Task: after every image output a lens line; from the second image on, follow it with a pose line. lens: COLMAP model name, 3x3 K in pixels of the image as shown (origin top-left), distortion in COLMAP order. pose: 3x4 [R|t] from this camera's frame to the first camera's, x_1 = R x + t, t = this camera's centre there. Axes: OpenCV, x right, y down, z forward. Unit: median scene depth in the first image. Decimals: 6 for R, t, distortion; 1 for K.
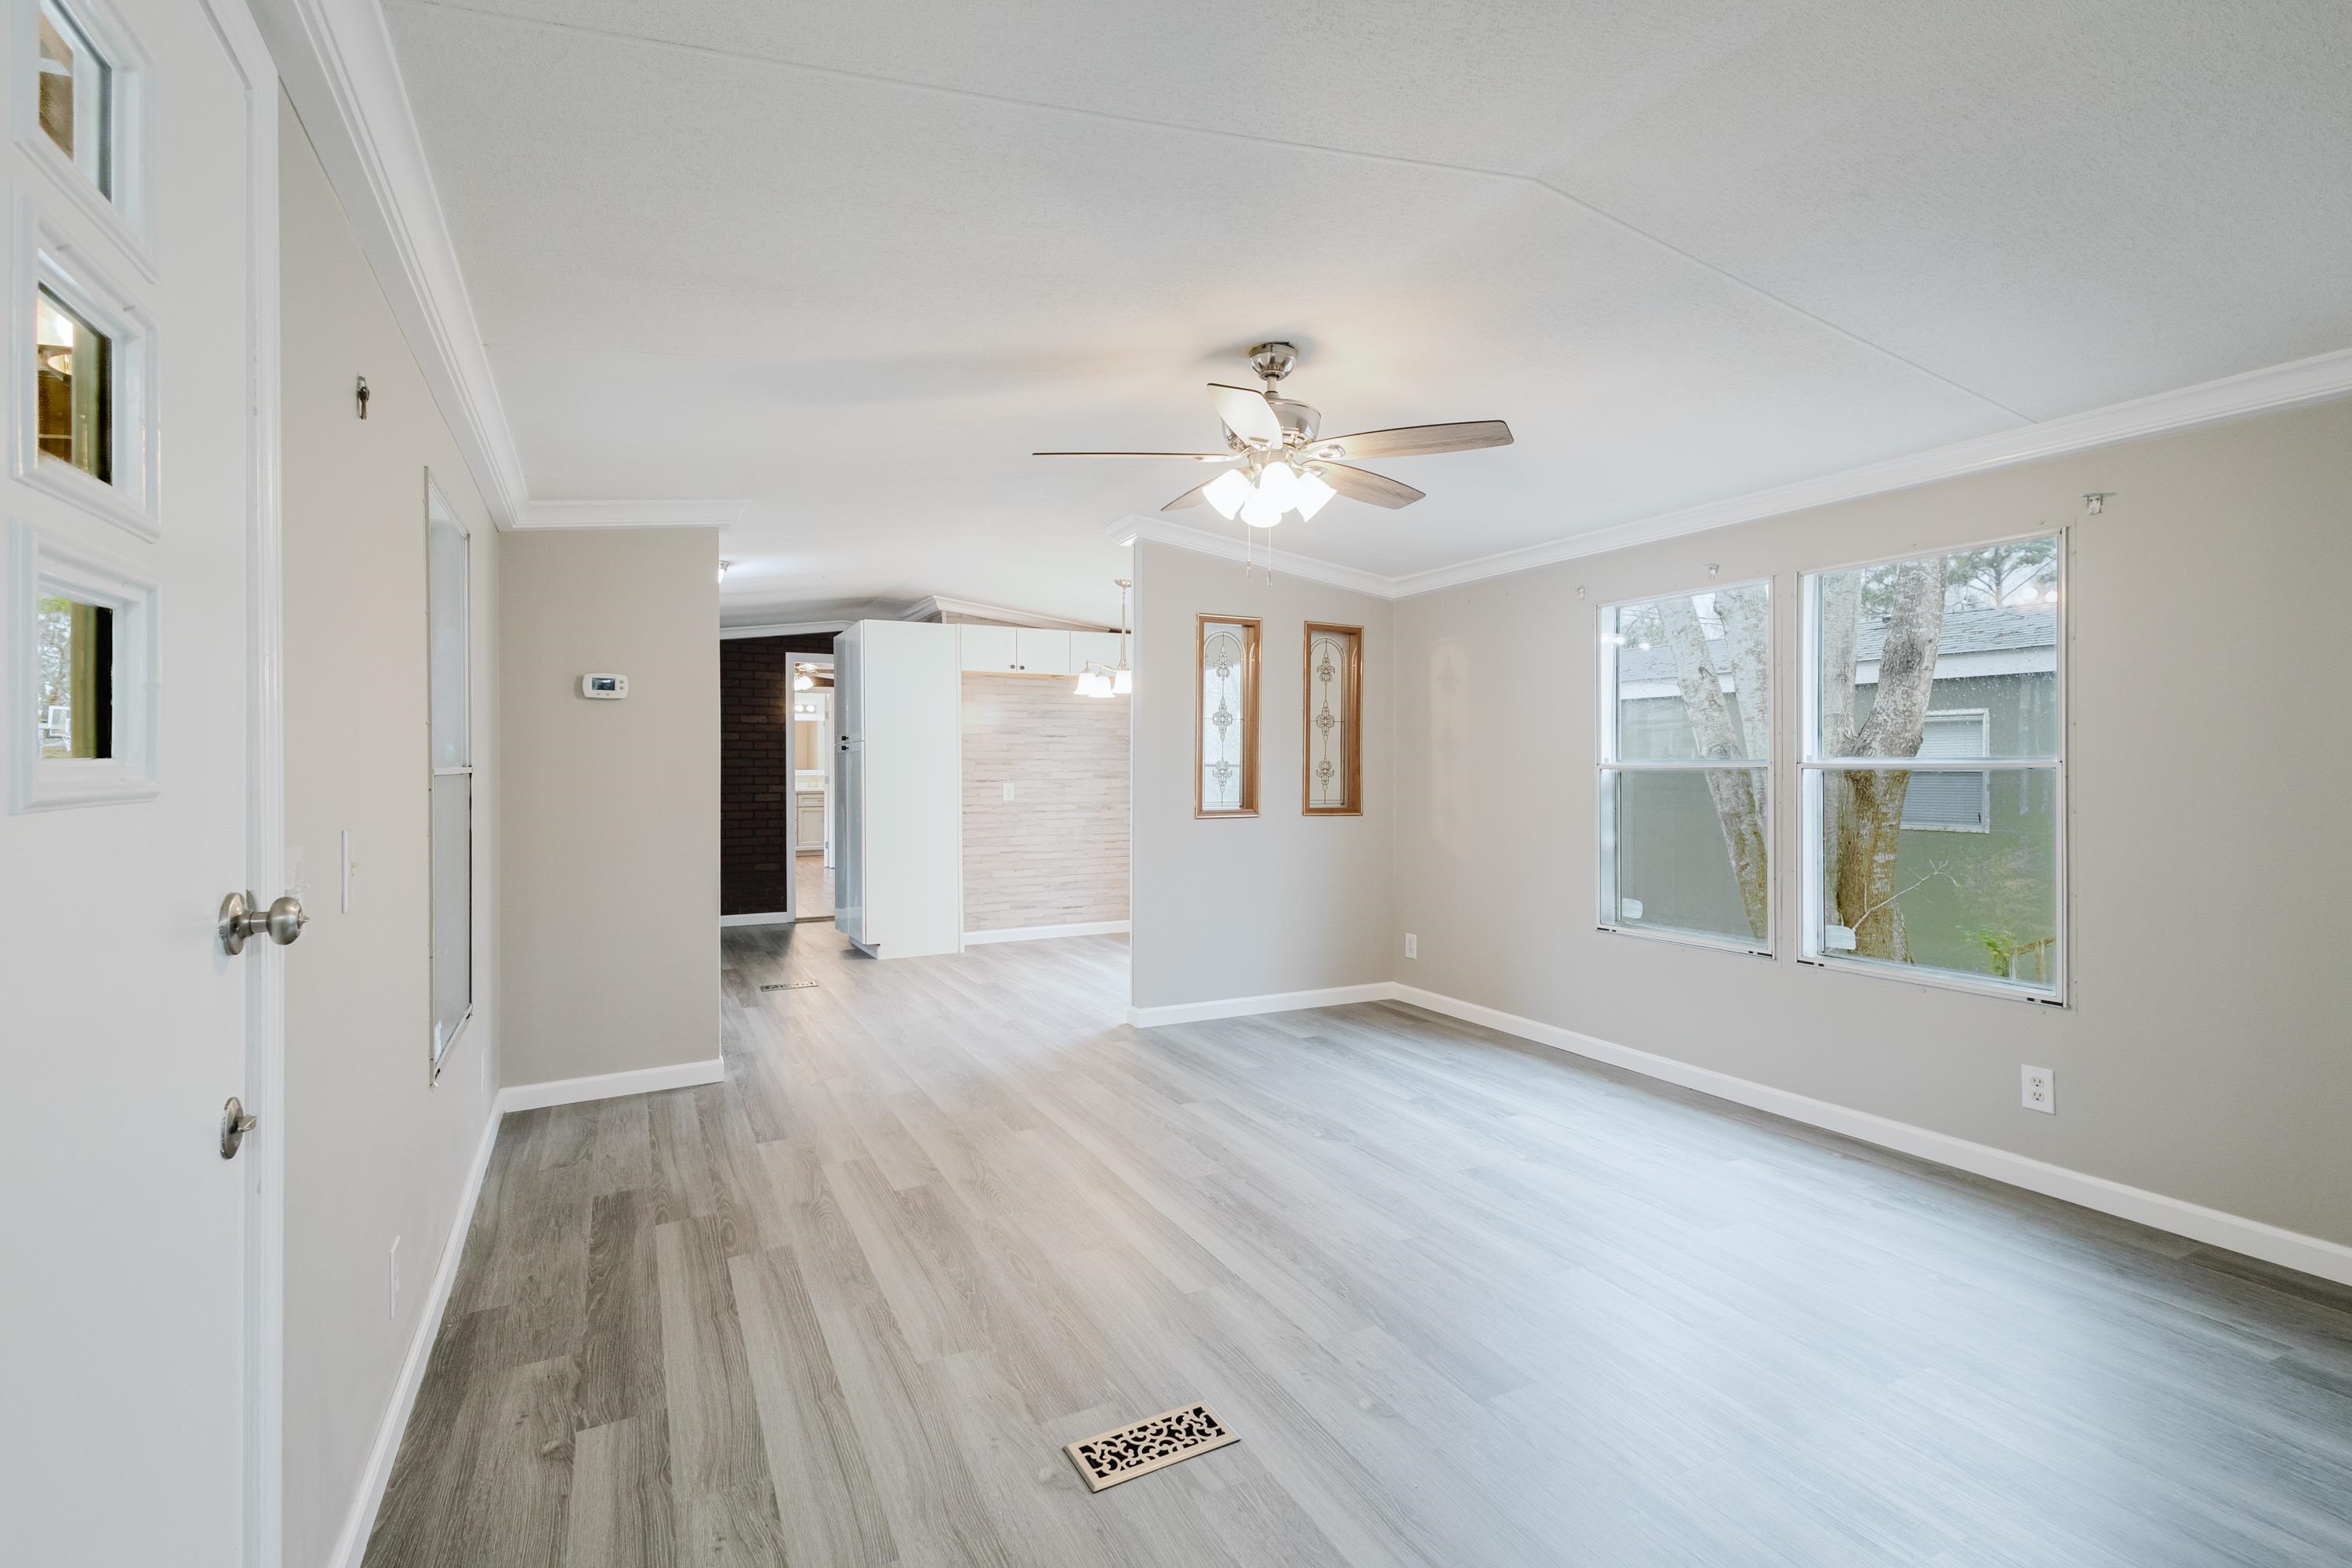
lens RADIAL K [[1067.1, 0, 1165.7], [0, 1067.1, 773.7], [0, 0, 1]] dist [0.002077, 0.000443]
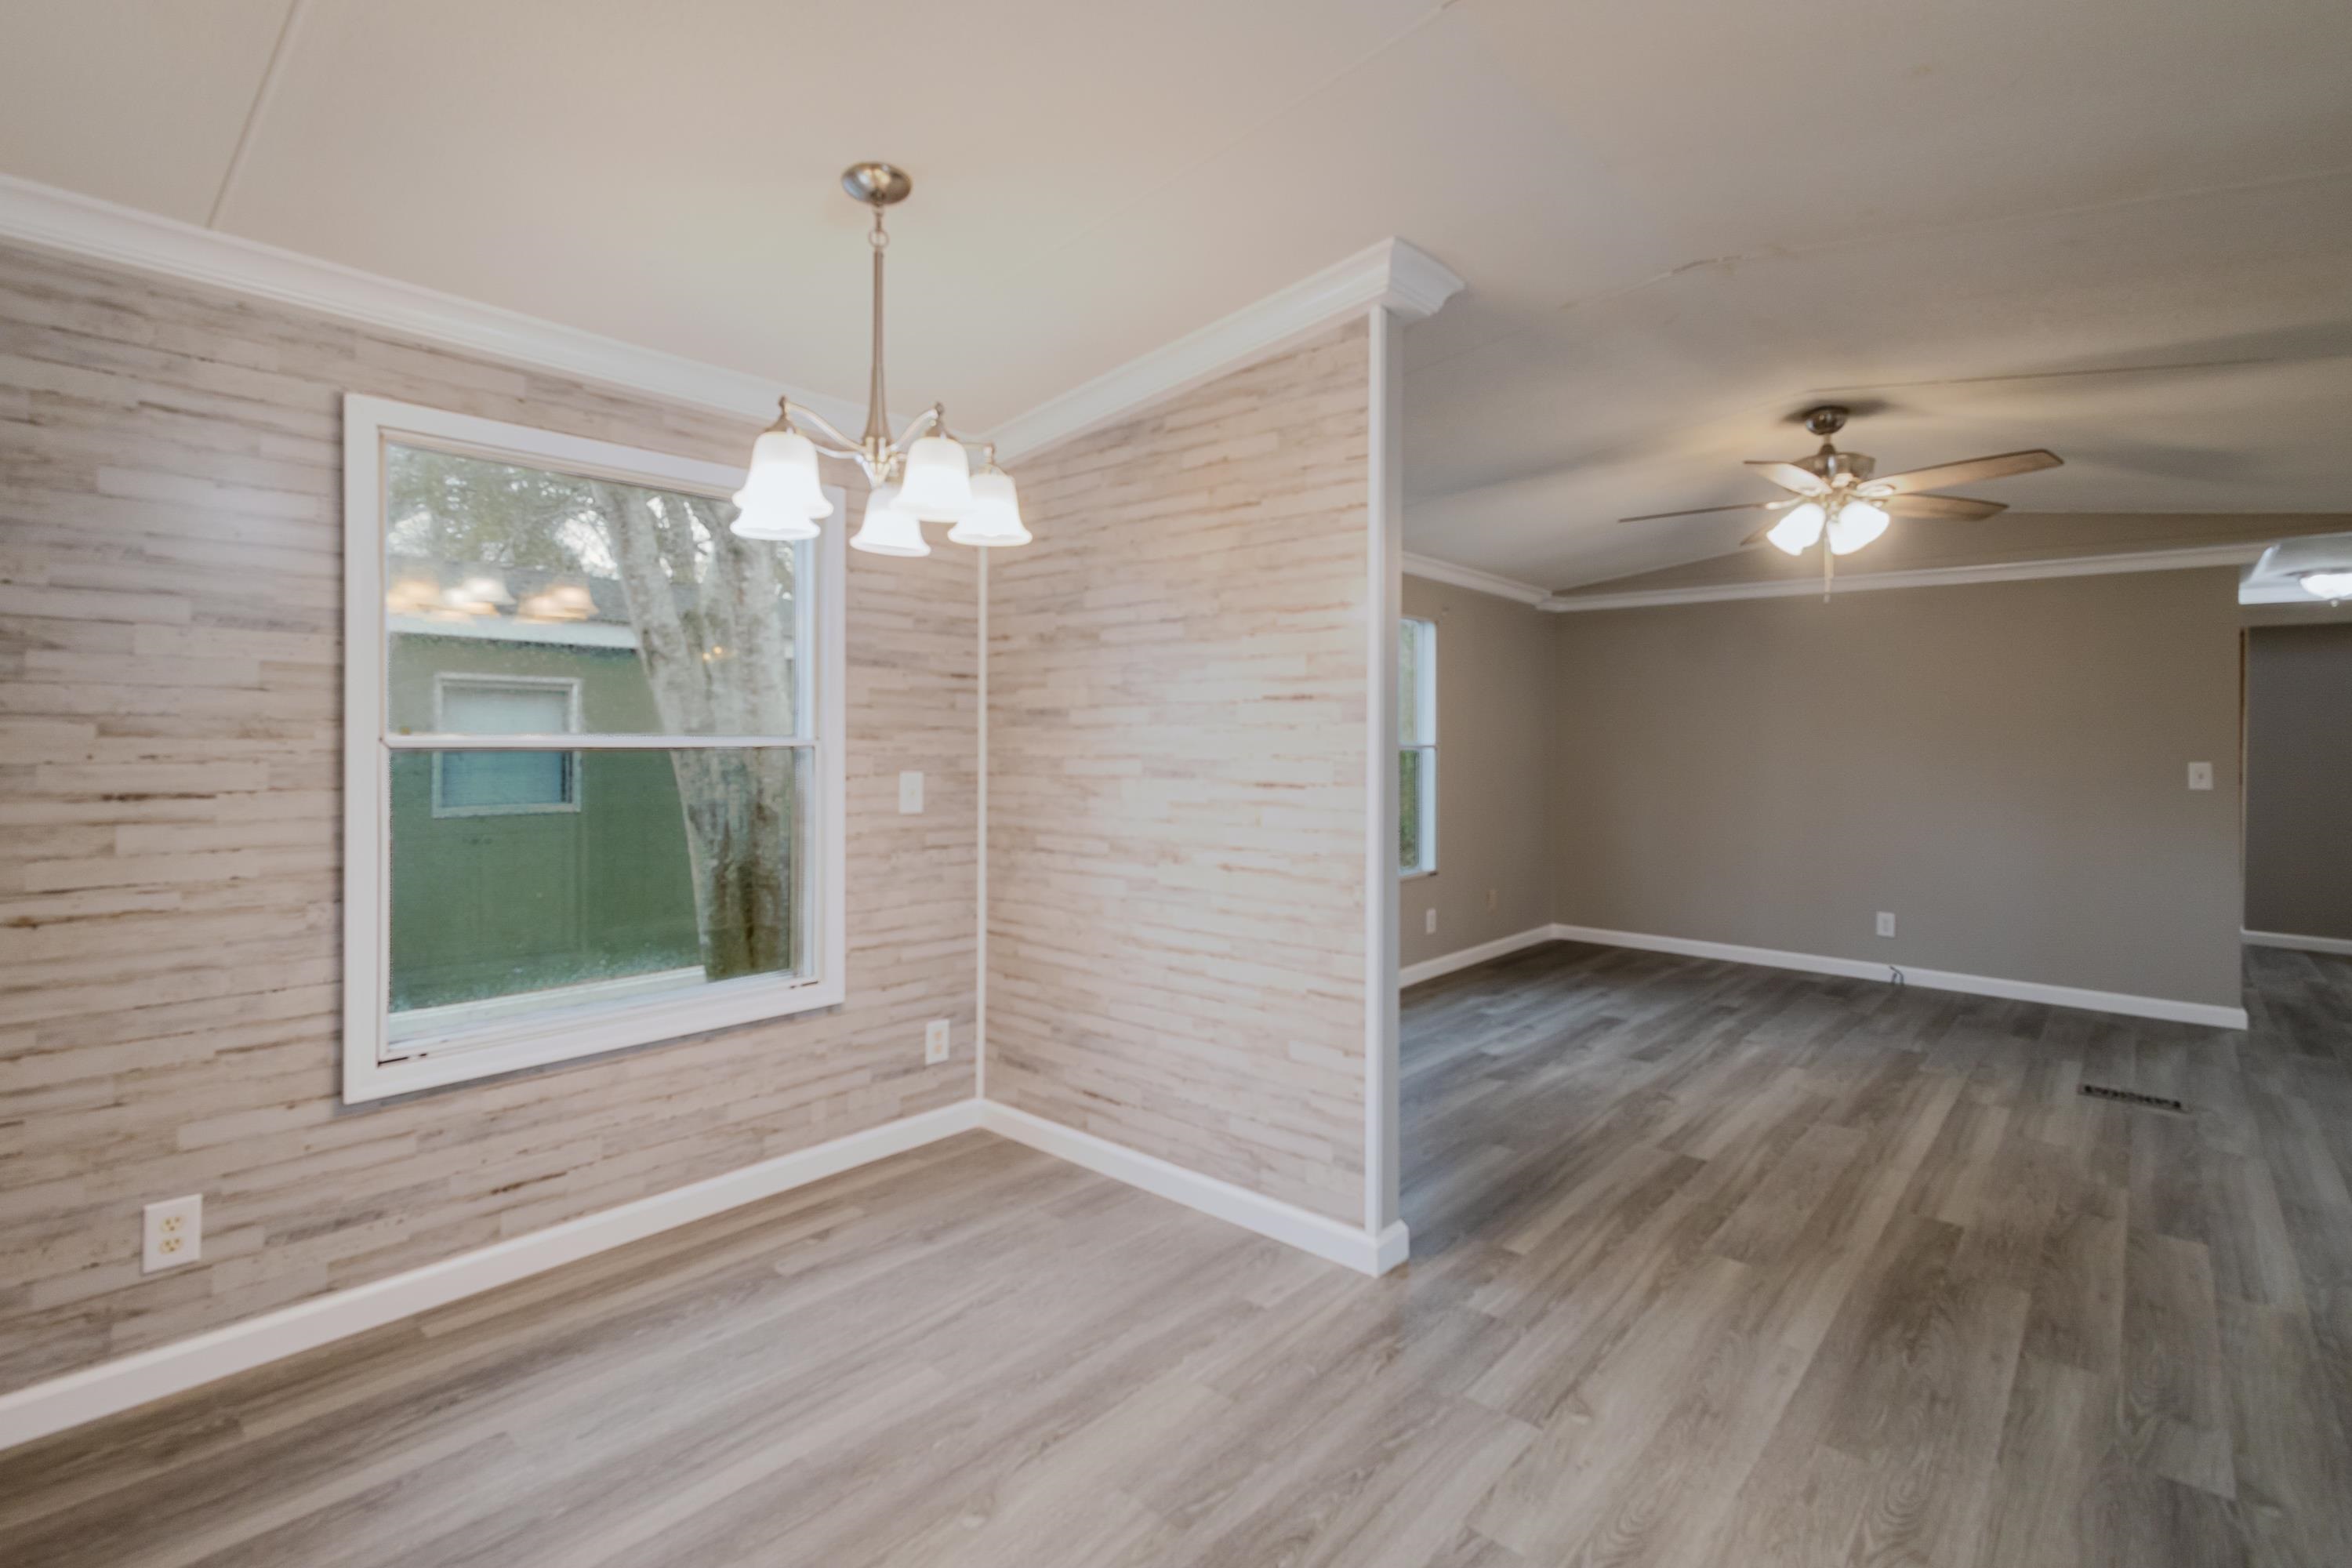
lens RADIAL K [[1067.1, 0, 1165.7], [0, 1067.1, 773.7], [0, 0, 1]] dist [0.002077, 0.000443]
pose [[-0.352713, -0.032575, 0.935164, -0.607734], [-0.002870, 0.999427, 0.033731, -0.020719], [-0.935727, 0.009214, -0.352605, 1.681820]]
